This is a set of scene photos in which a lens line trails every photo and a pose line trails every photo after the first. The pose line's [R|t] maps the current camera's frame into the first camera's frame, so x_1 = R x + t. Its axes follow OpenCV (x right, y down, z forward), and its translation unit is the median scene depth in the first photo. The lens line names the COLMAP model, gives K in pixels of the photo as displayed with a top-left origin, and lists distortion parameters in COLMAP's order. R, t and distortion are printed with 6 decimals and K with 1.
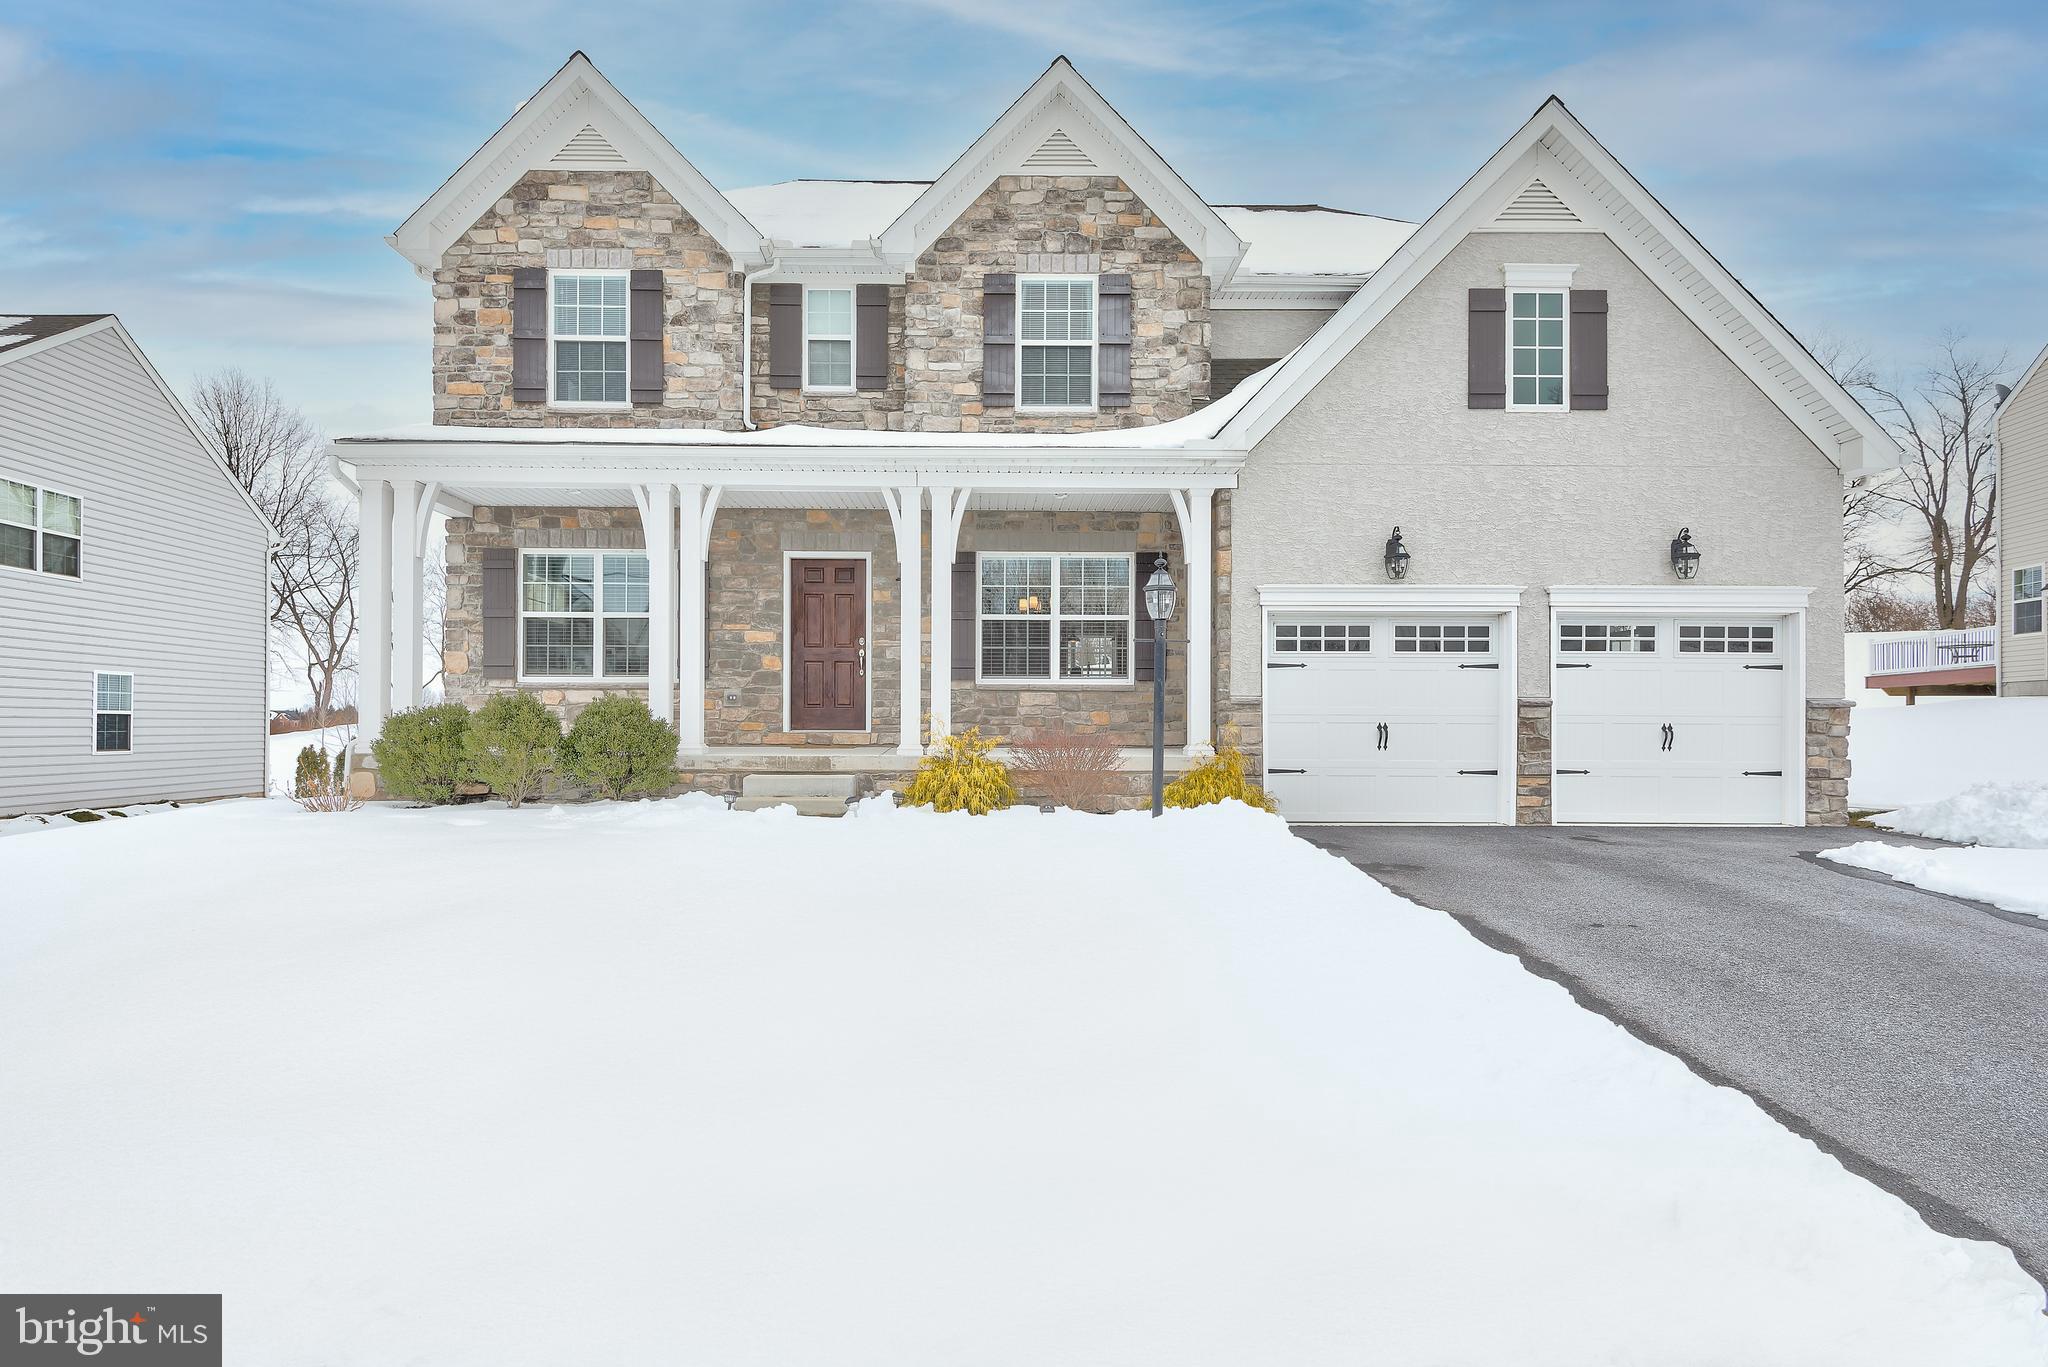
lens RADIAL K [[1030.4, 0, 986.8], [0, 1030.4, 723.1], [0, 0, 1]] dist [0.015858, -0.008062]
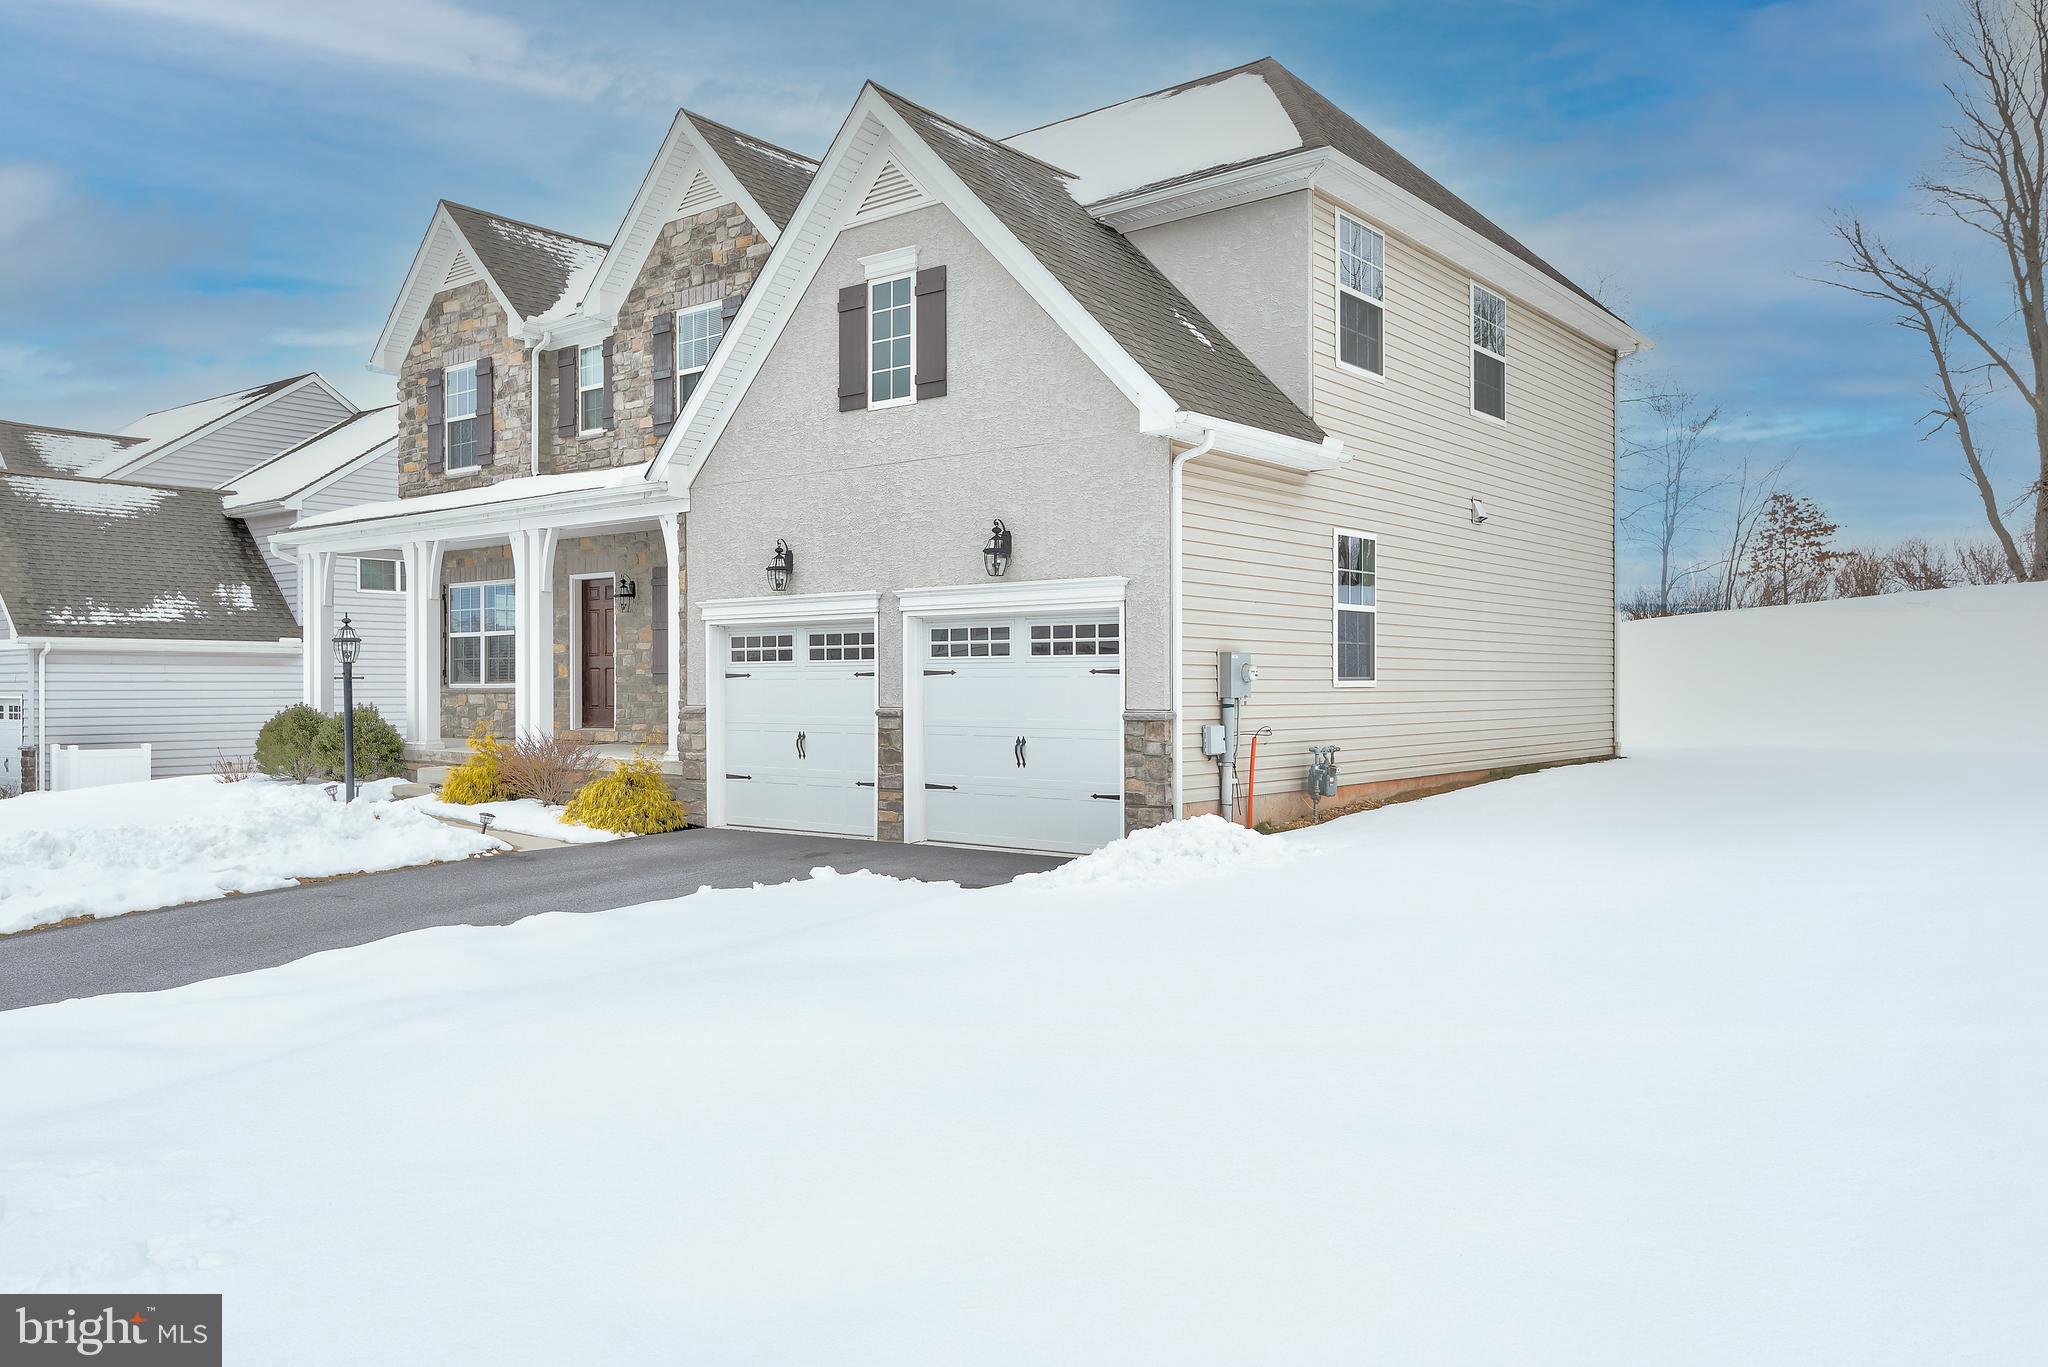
lens RADIAL K [[1512.7, 0, 1028.1], [0, 1512.7, 678.2], [0, 0, 1]] dist [0.036693, -0.000890]
pose [[0.767562, -0.008489, -0.640919, 1.486892], [0.007485, 0.999963, -0.004281, -0.043852], [0.640931, -0.001511, 0.767597, 0.012921]]
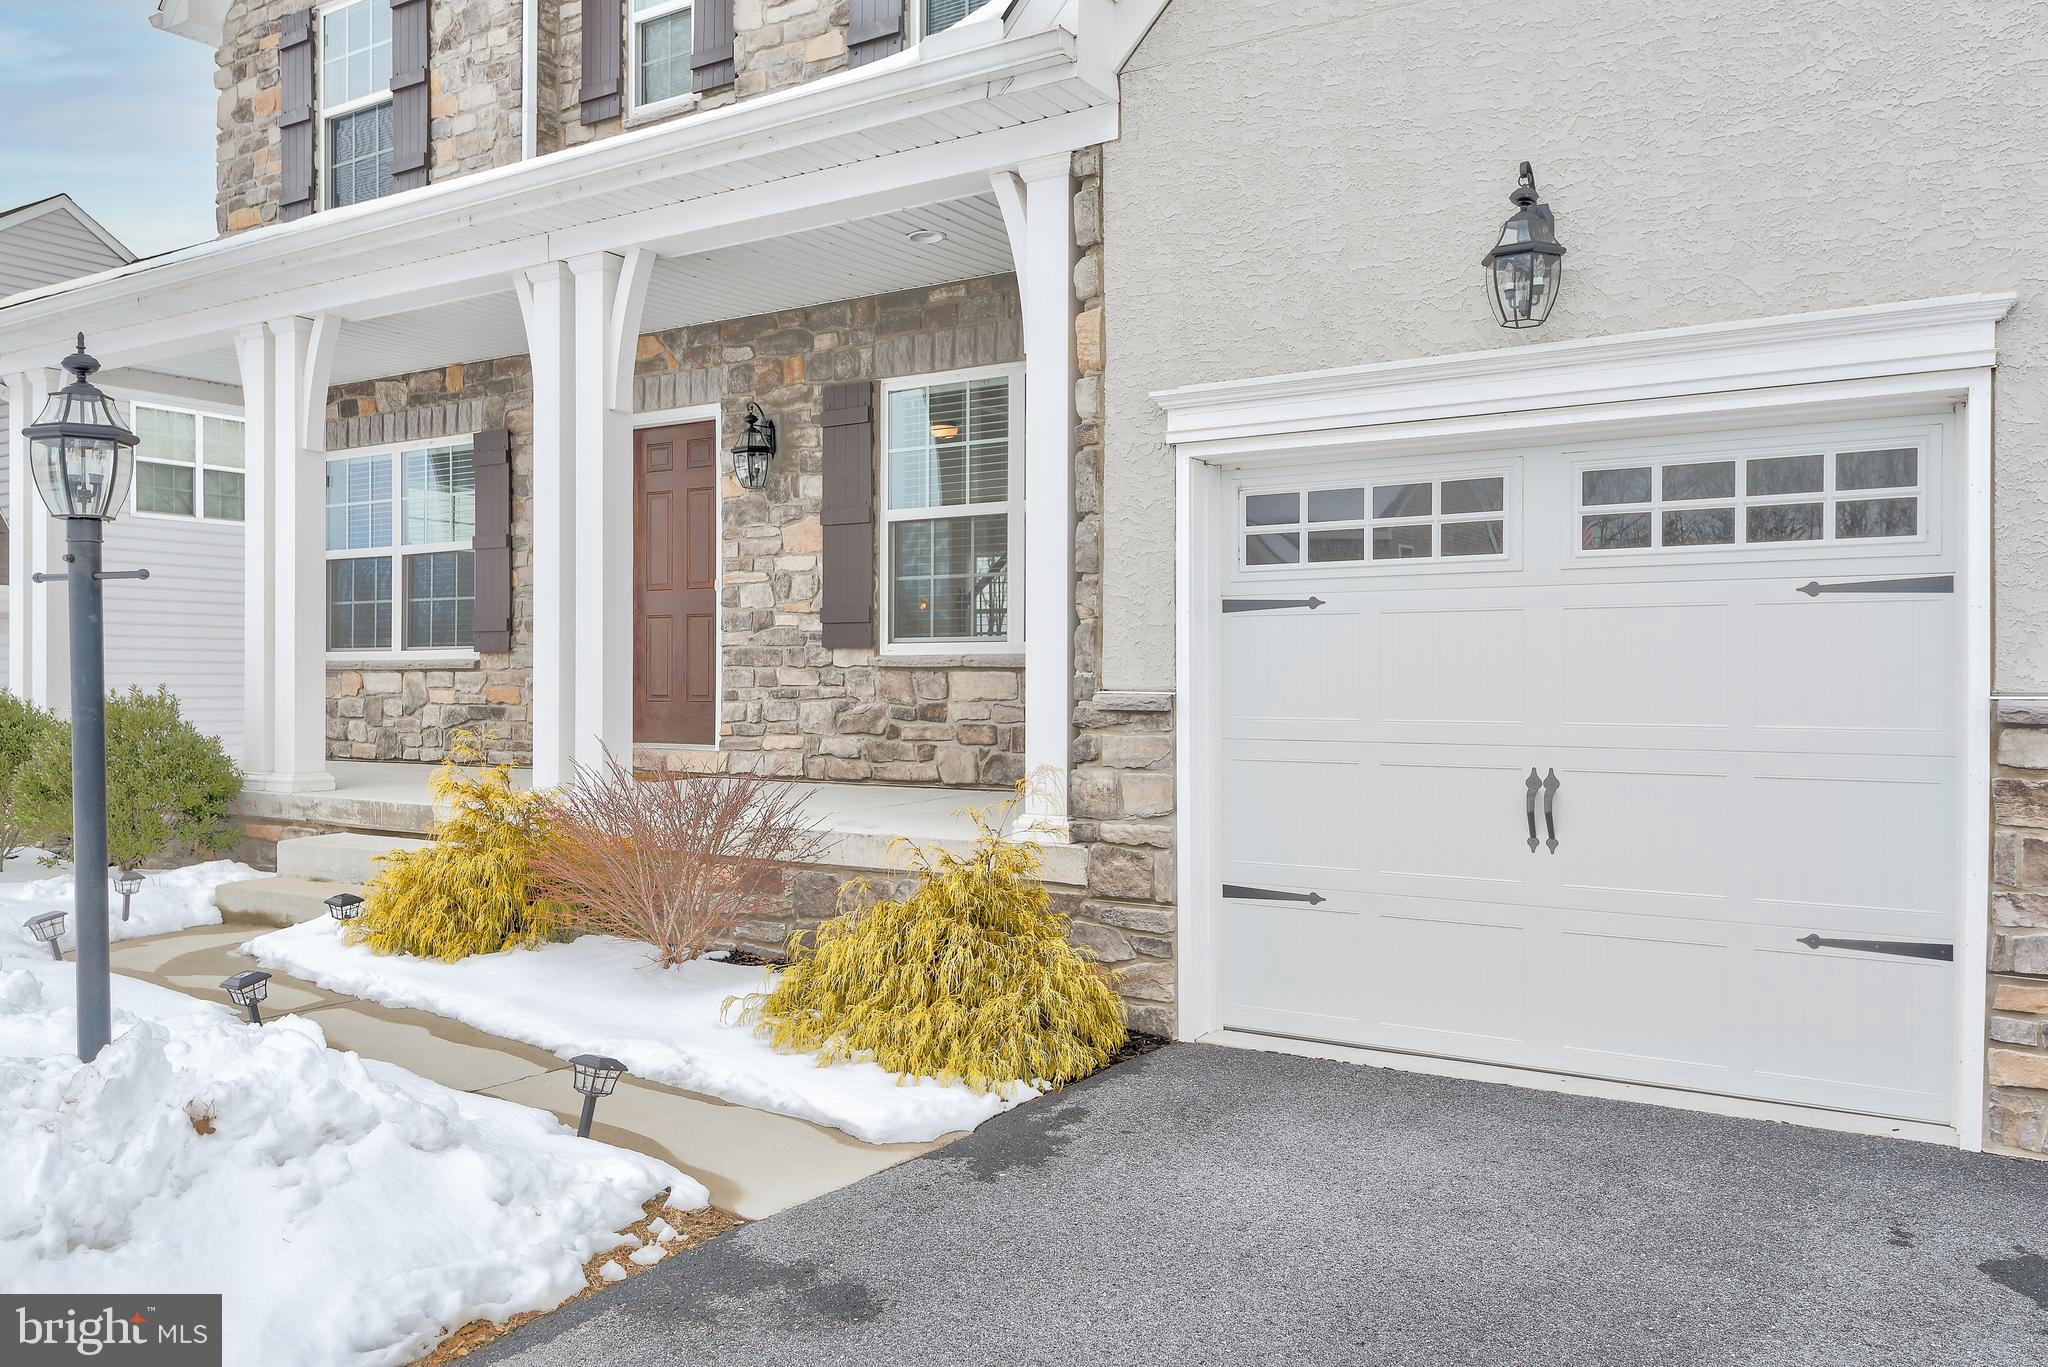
lens RADIAL K [[1562.2, 0, 1036.5], [0, 1562.2, 689.0], [0, 0, 1]] dist [0.013663, 0.000227]
pose [[0.831797, -0.000243, -0.555079, 0.523240], [0.001780, 0.999996, 0.002231, -0.026976], [0.555076, -0.002844, 0.831795, 0.493212]]
